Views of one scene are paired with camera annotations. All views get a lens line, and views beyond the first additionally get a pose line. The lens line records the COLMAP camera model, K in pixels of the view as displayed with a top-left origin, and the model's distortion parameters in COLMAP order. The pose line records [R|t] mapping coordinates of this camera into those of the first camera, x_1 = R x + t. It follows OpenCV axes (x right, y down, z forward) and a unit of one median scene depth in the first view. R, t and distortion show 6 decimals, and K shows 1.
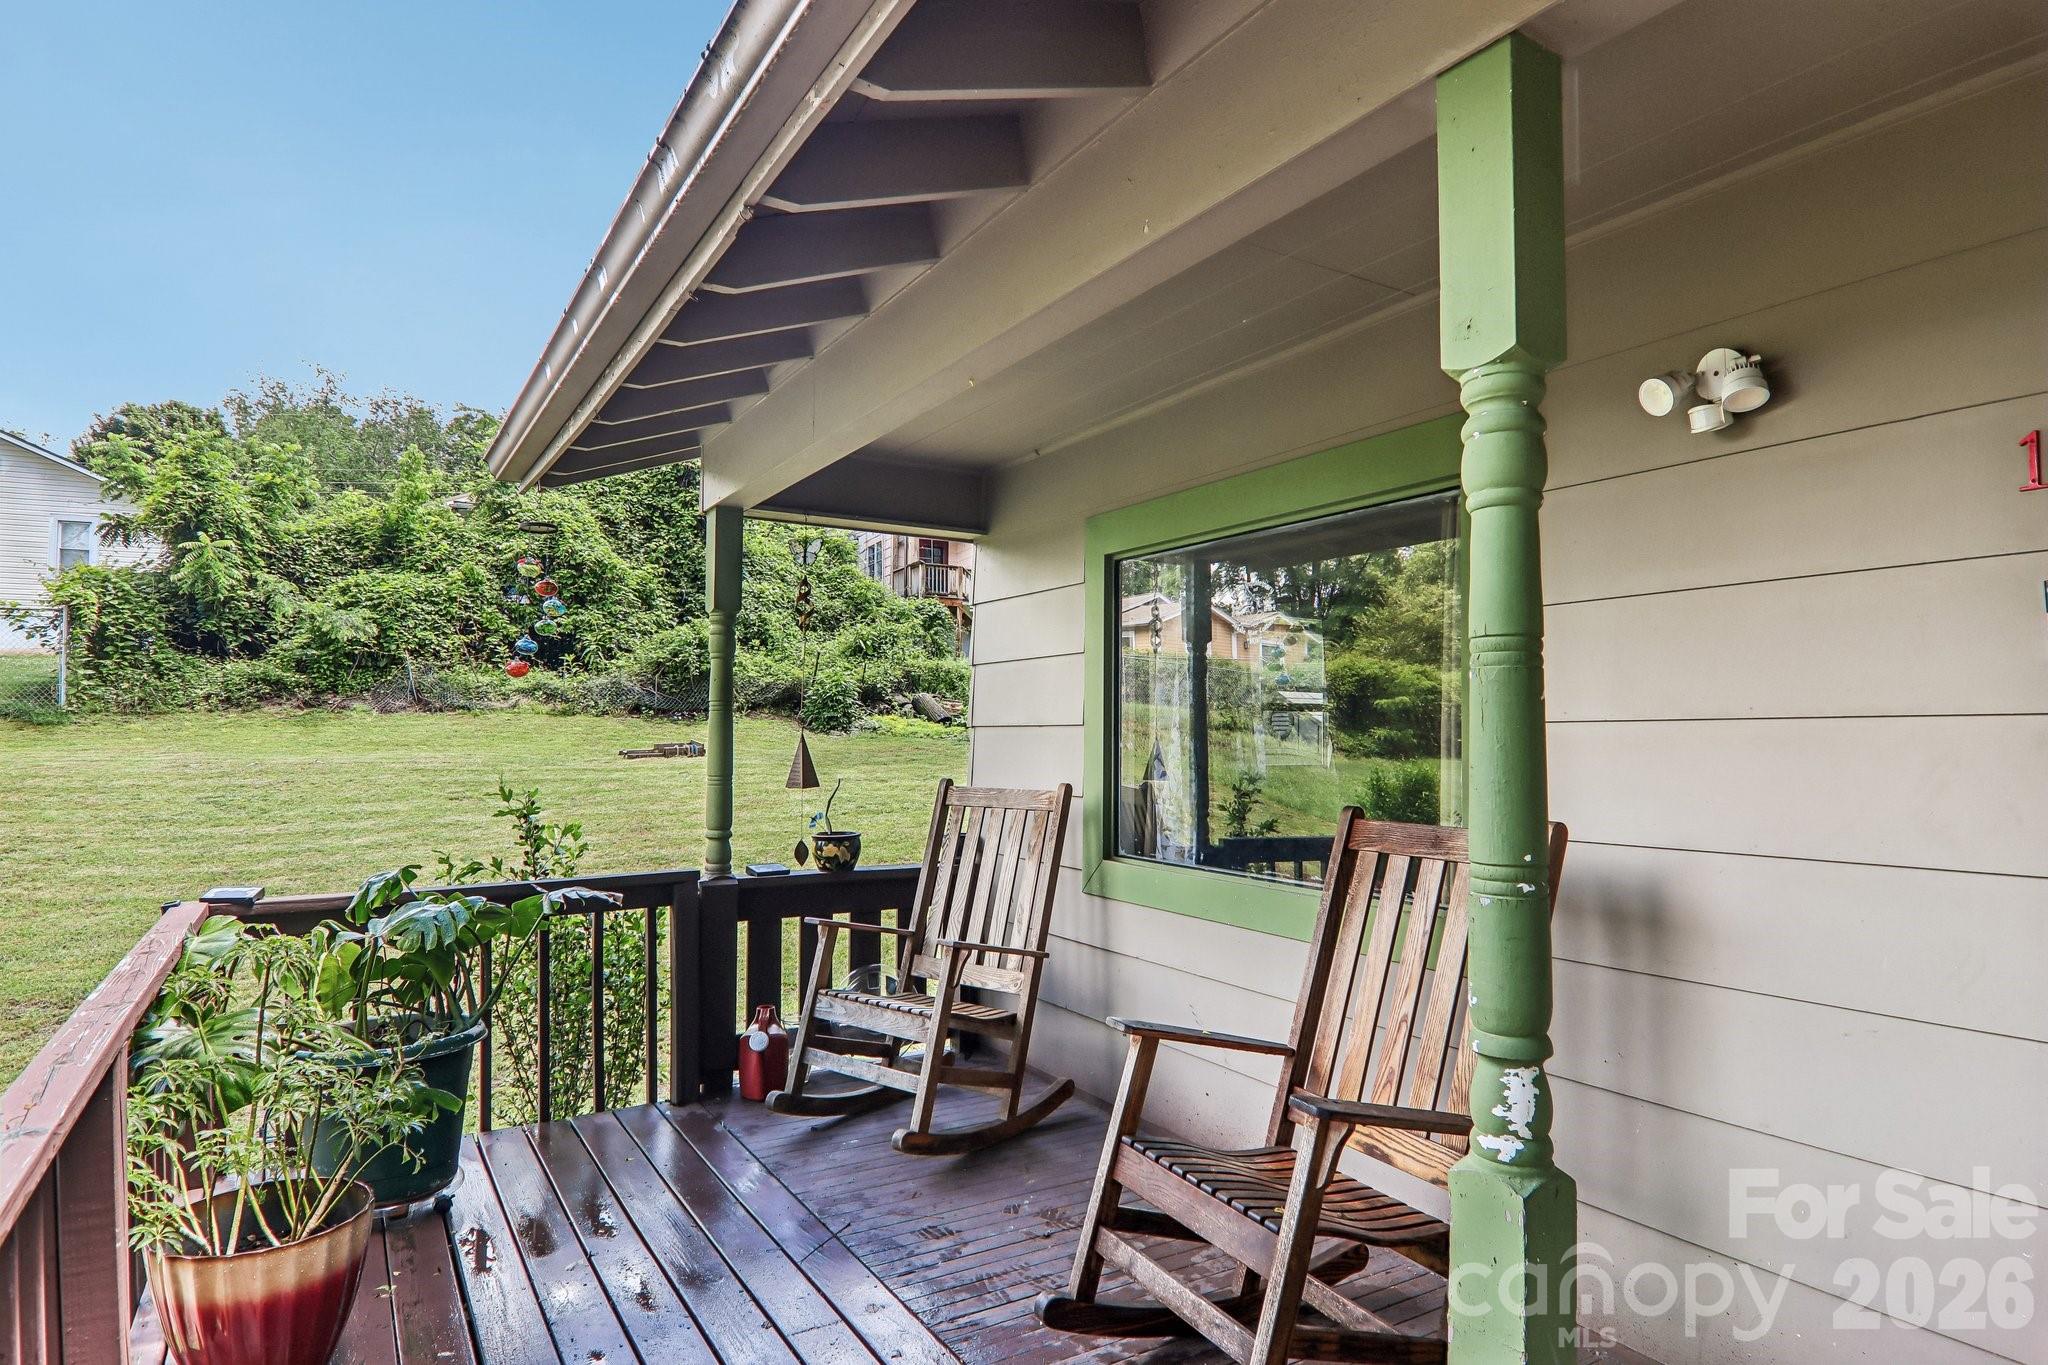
lens RADIAL K [[1134.3, 0, 1027.7], [0, 1134.3, 701.9], [0, 0, 1]] dist [0.006260, -0.019897]
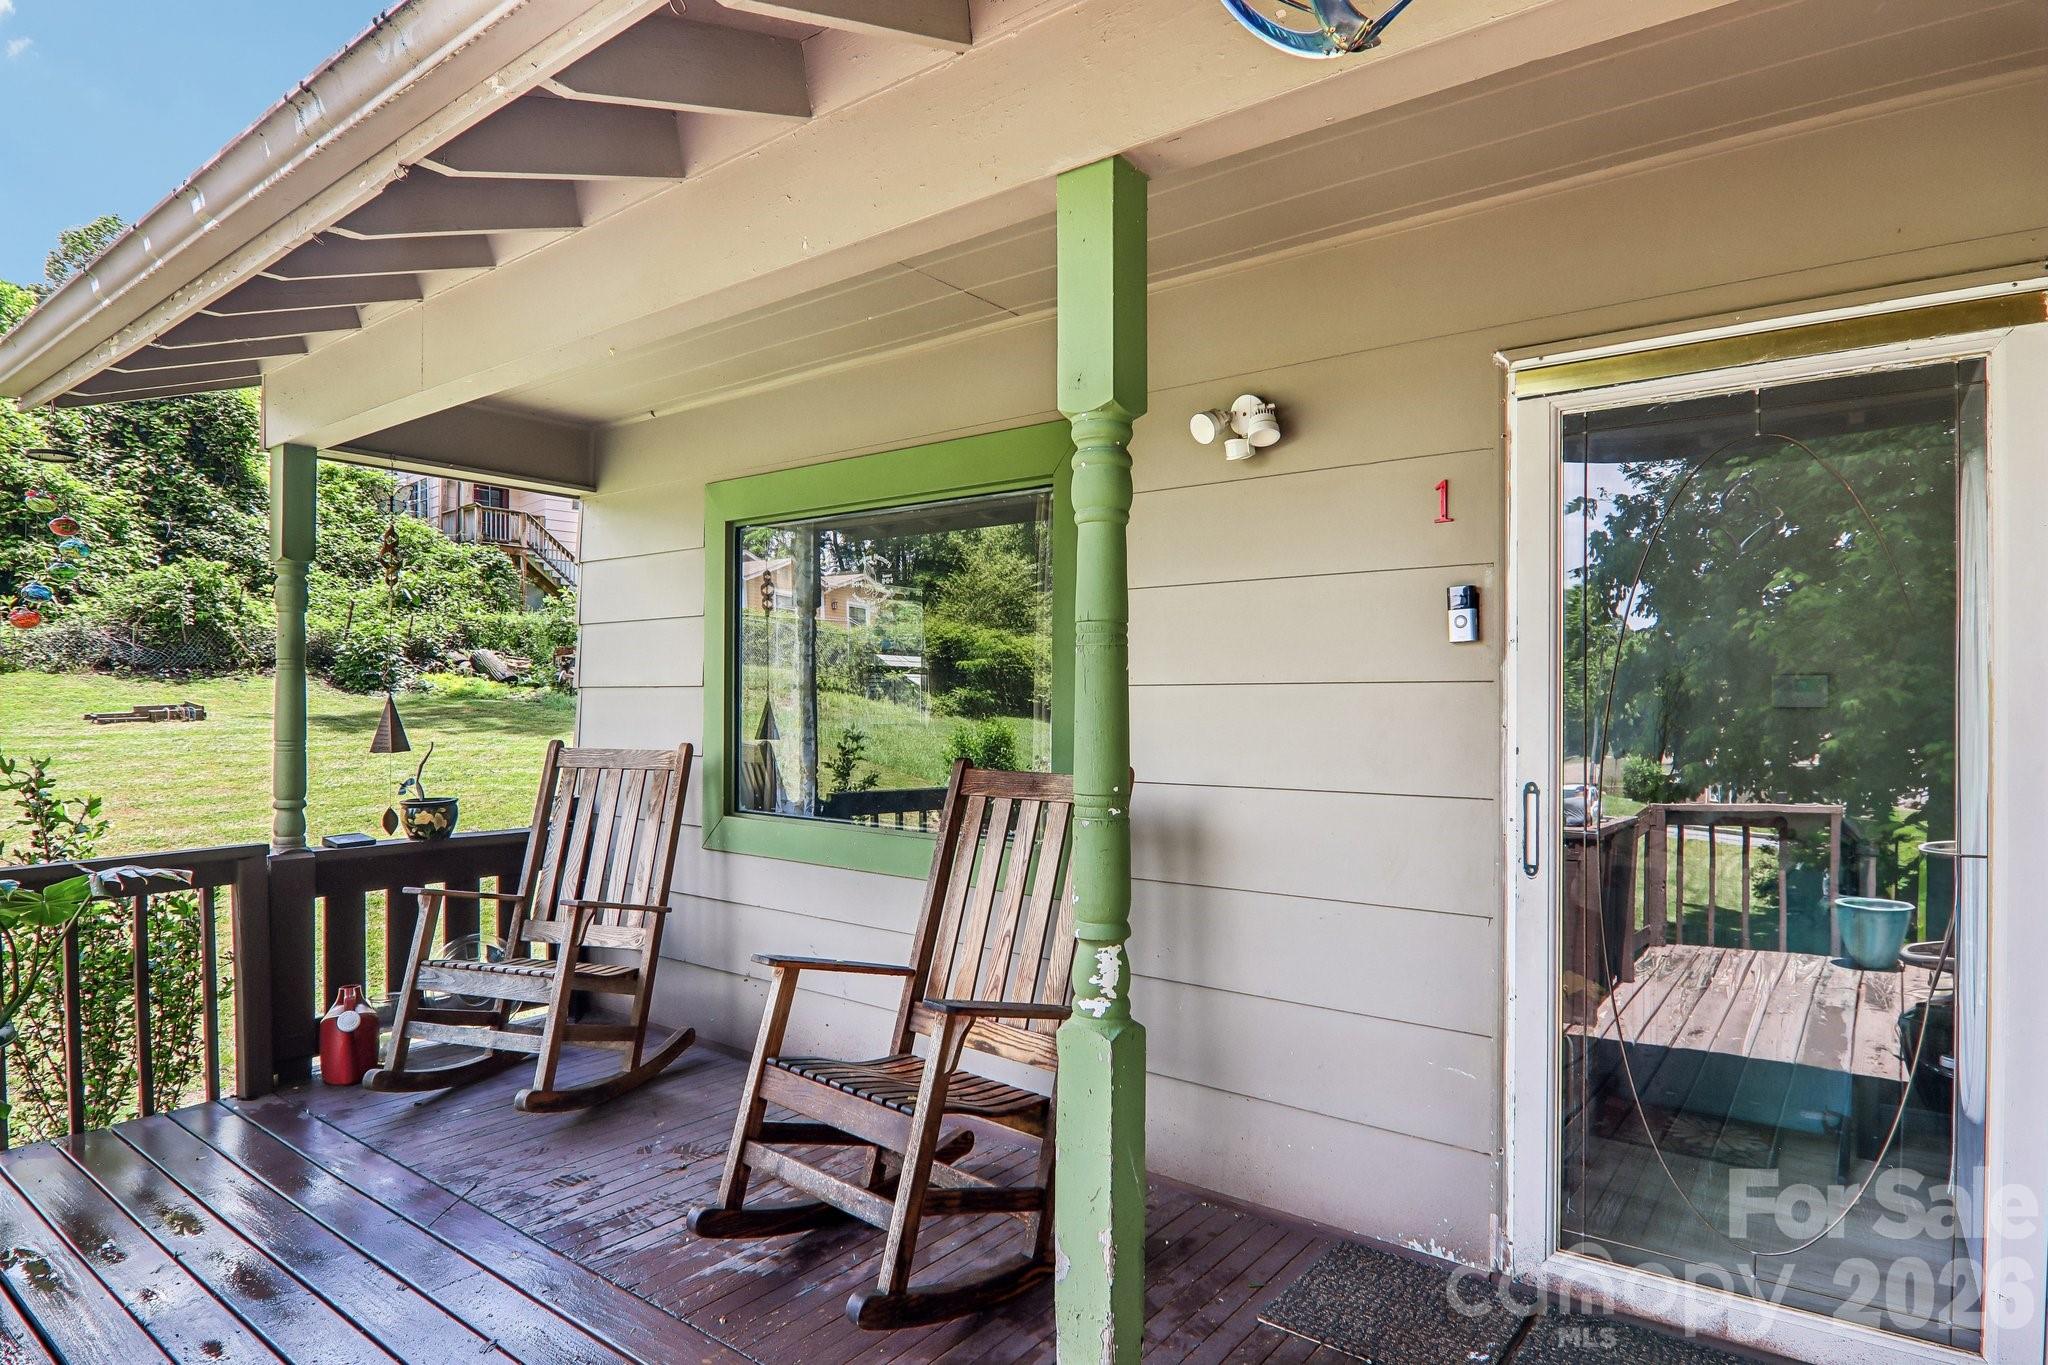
lens RADIAL K [[1134.3, 0, 1027.7], [0, 1134.3, 701.9], [0, 0, 1]] dist [0.006260, -0.019897]
pose [[0.934617, -0.002125, 0.355650, -0.042129], [-0.010298, 0.999401, 0.033032, -0.002382], [-0.355507, -0.034535, 0.934035, -0.065809]]
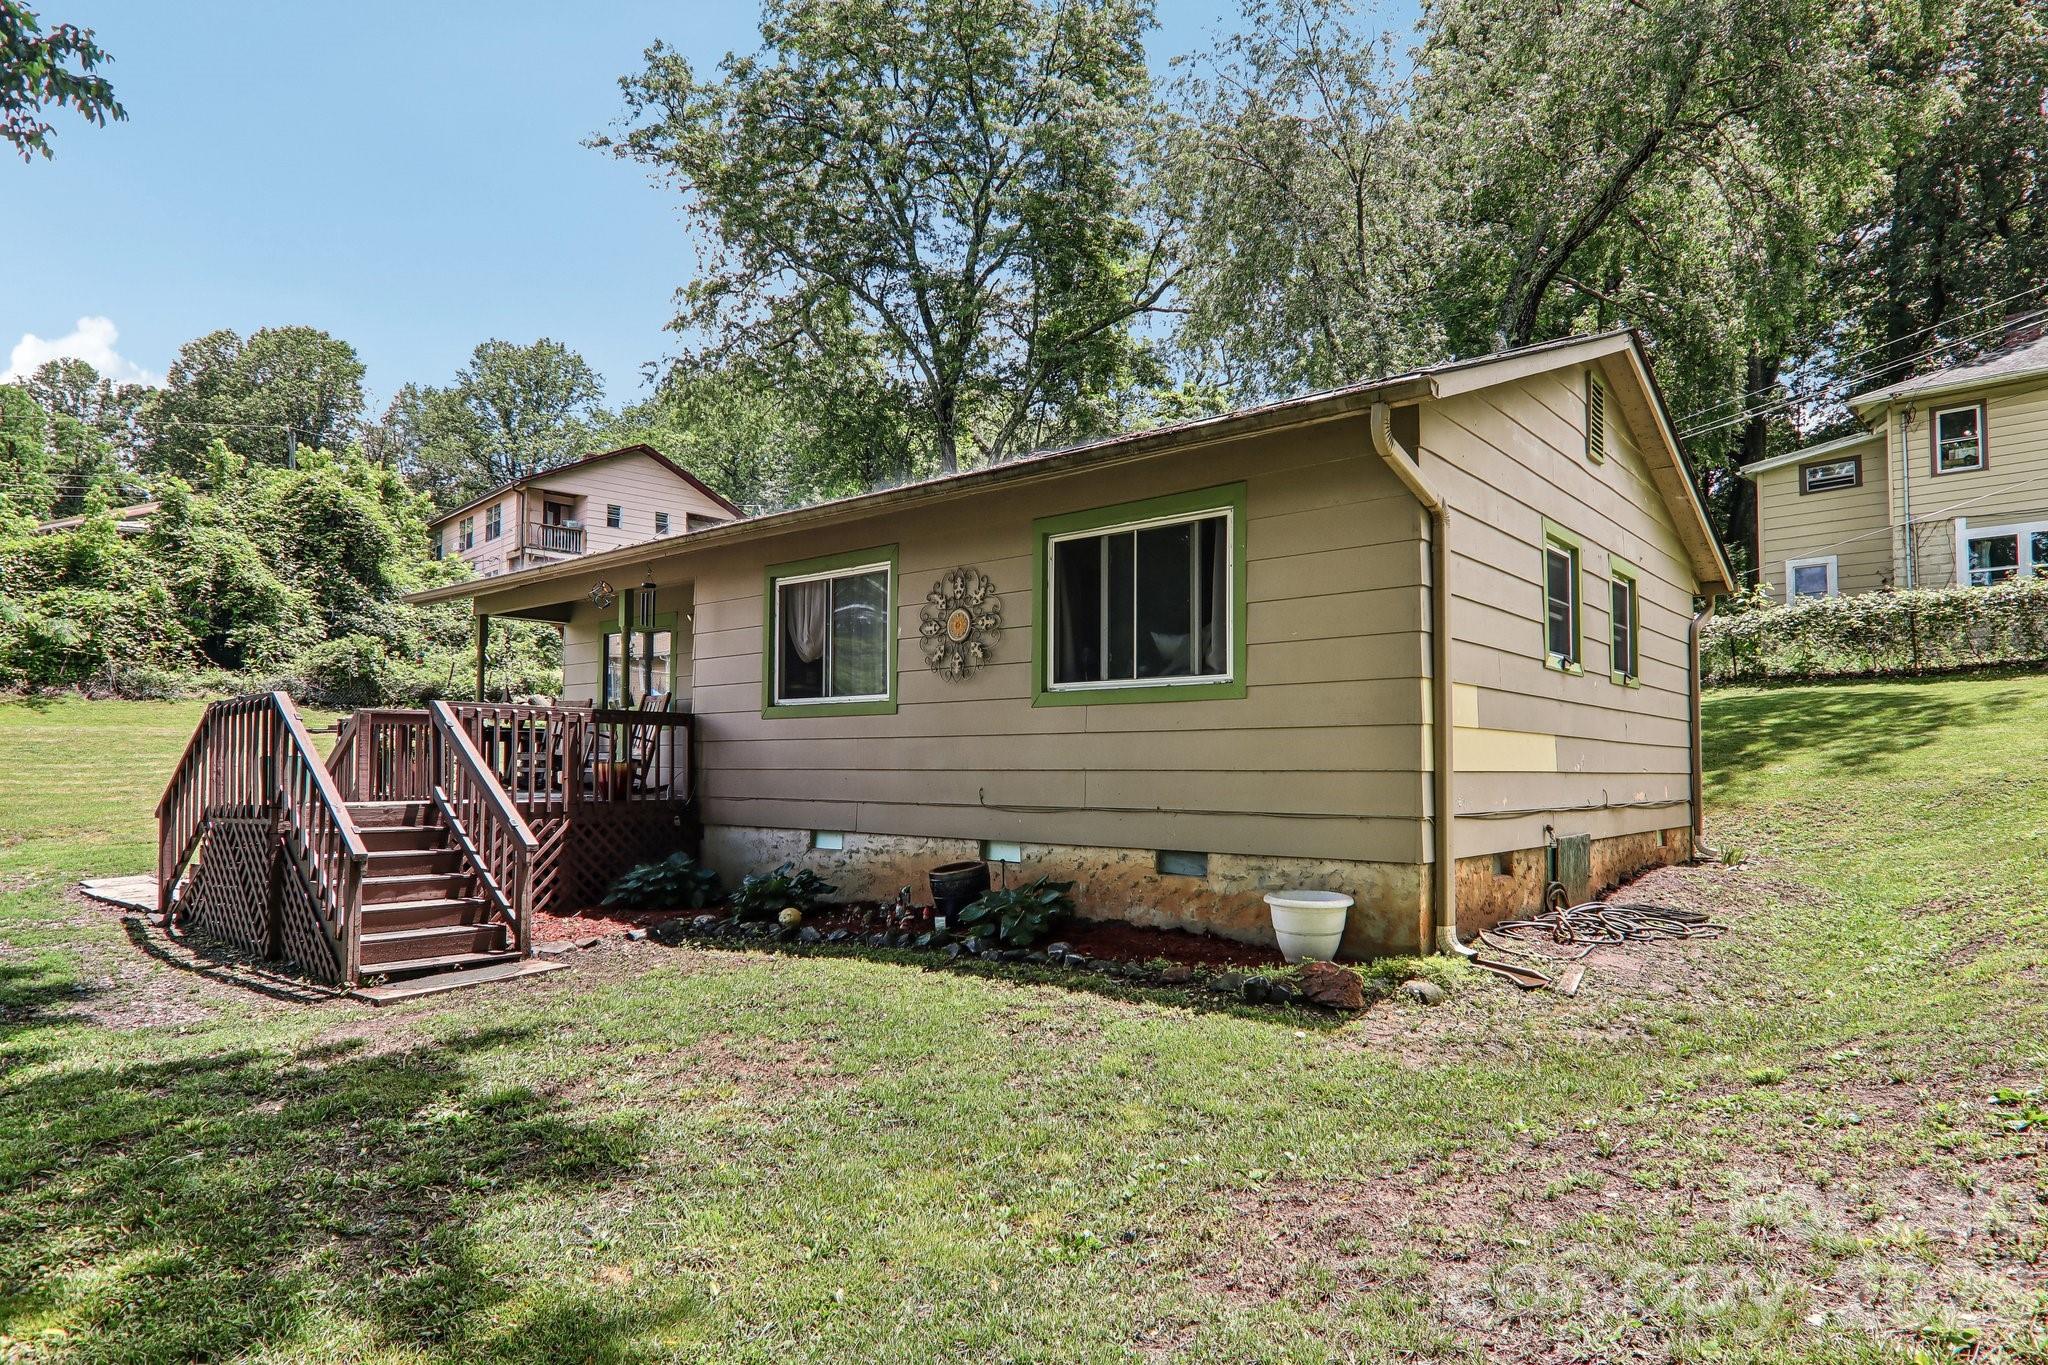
lens RADIAL K [[1167.3, 0, 1033.0], [0, 1167.3, 733.0], [0, 0, 1]] dist [0.002611, -0.016359]
pose [[0.950502, 0.008585, 0.310601, 0.215714], [-0.010154, 0.999943, 0.003436, 0.154846], [-0.310554, -0.006420, 0.950534, -2.883256]]
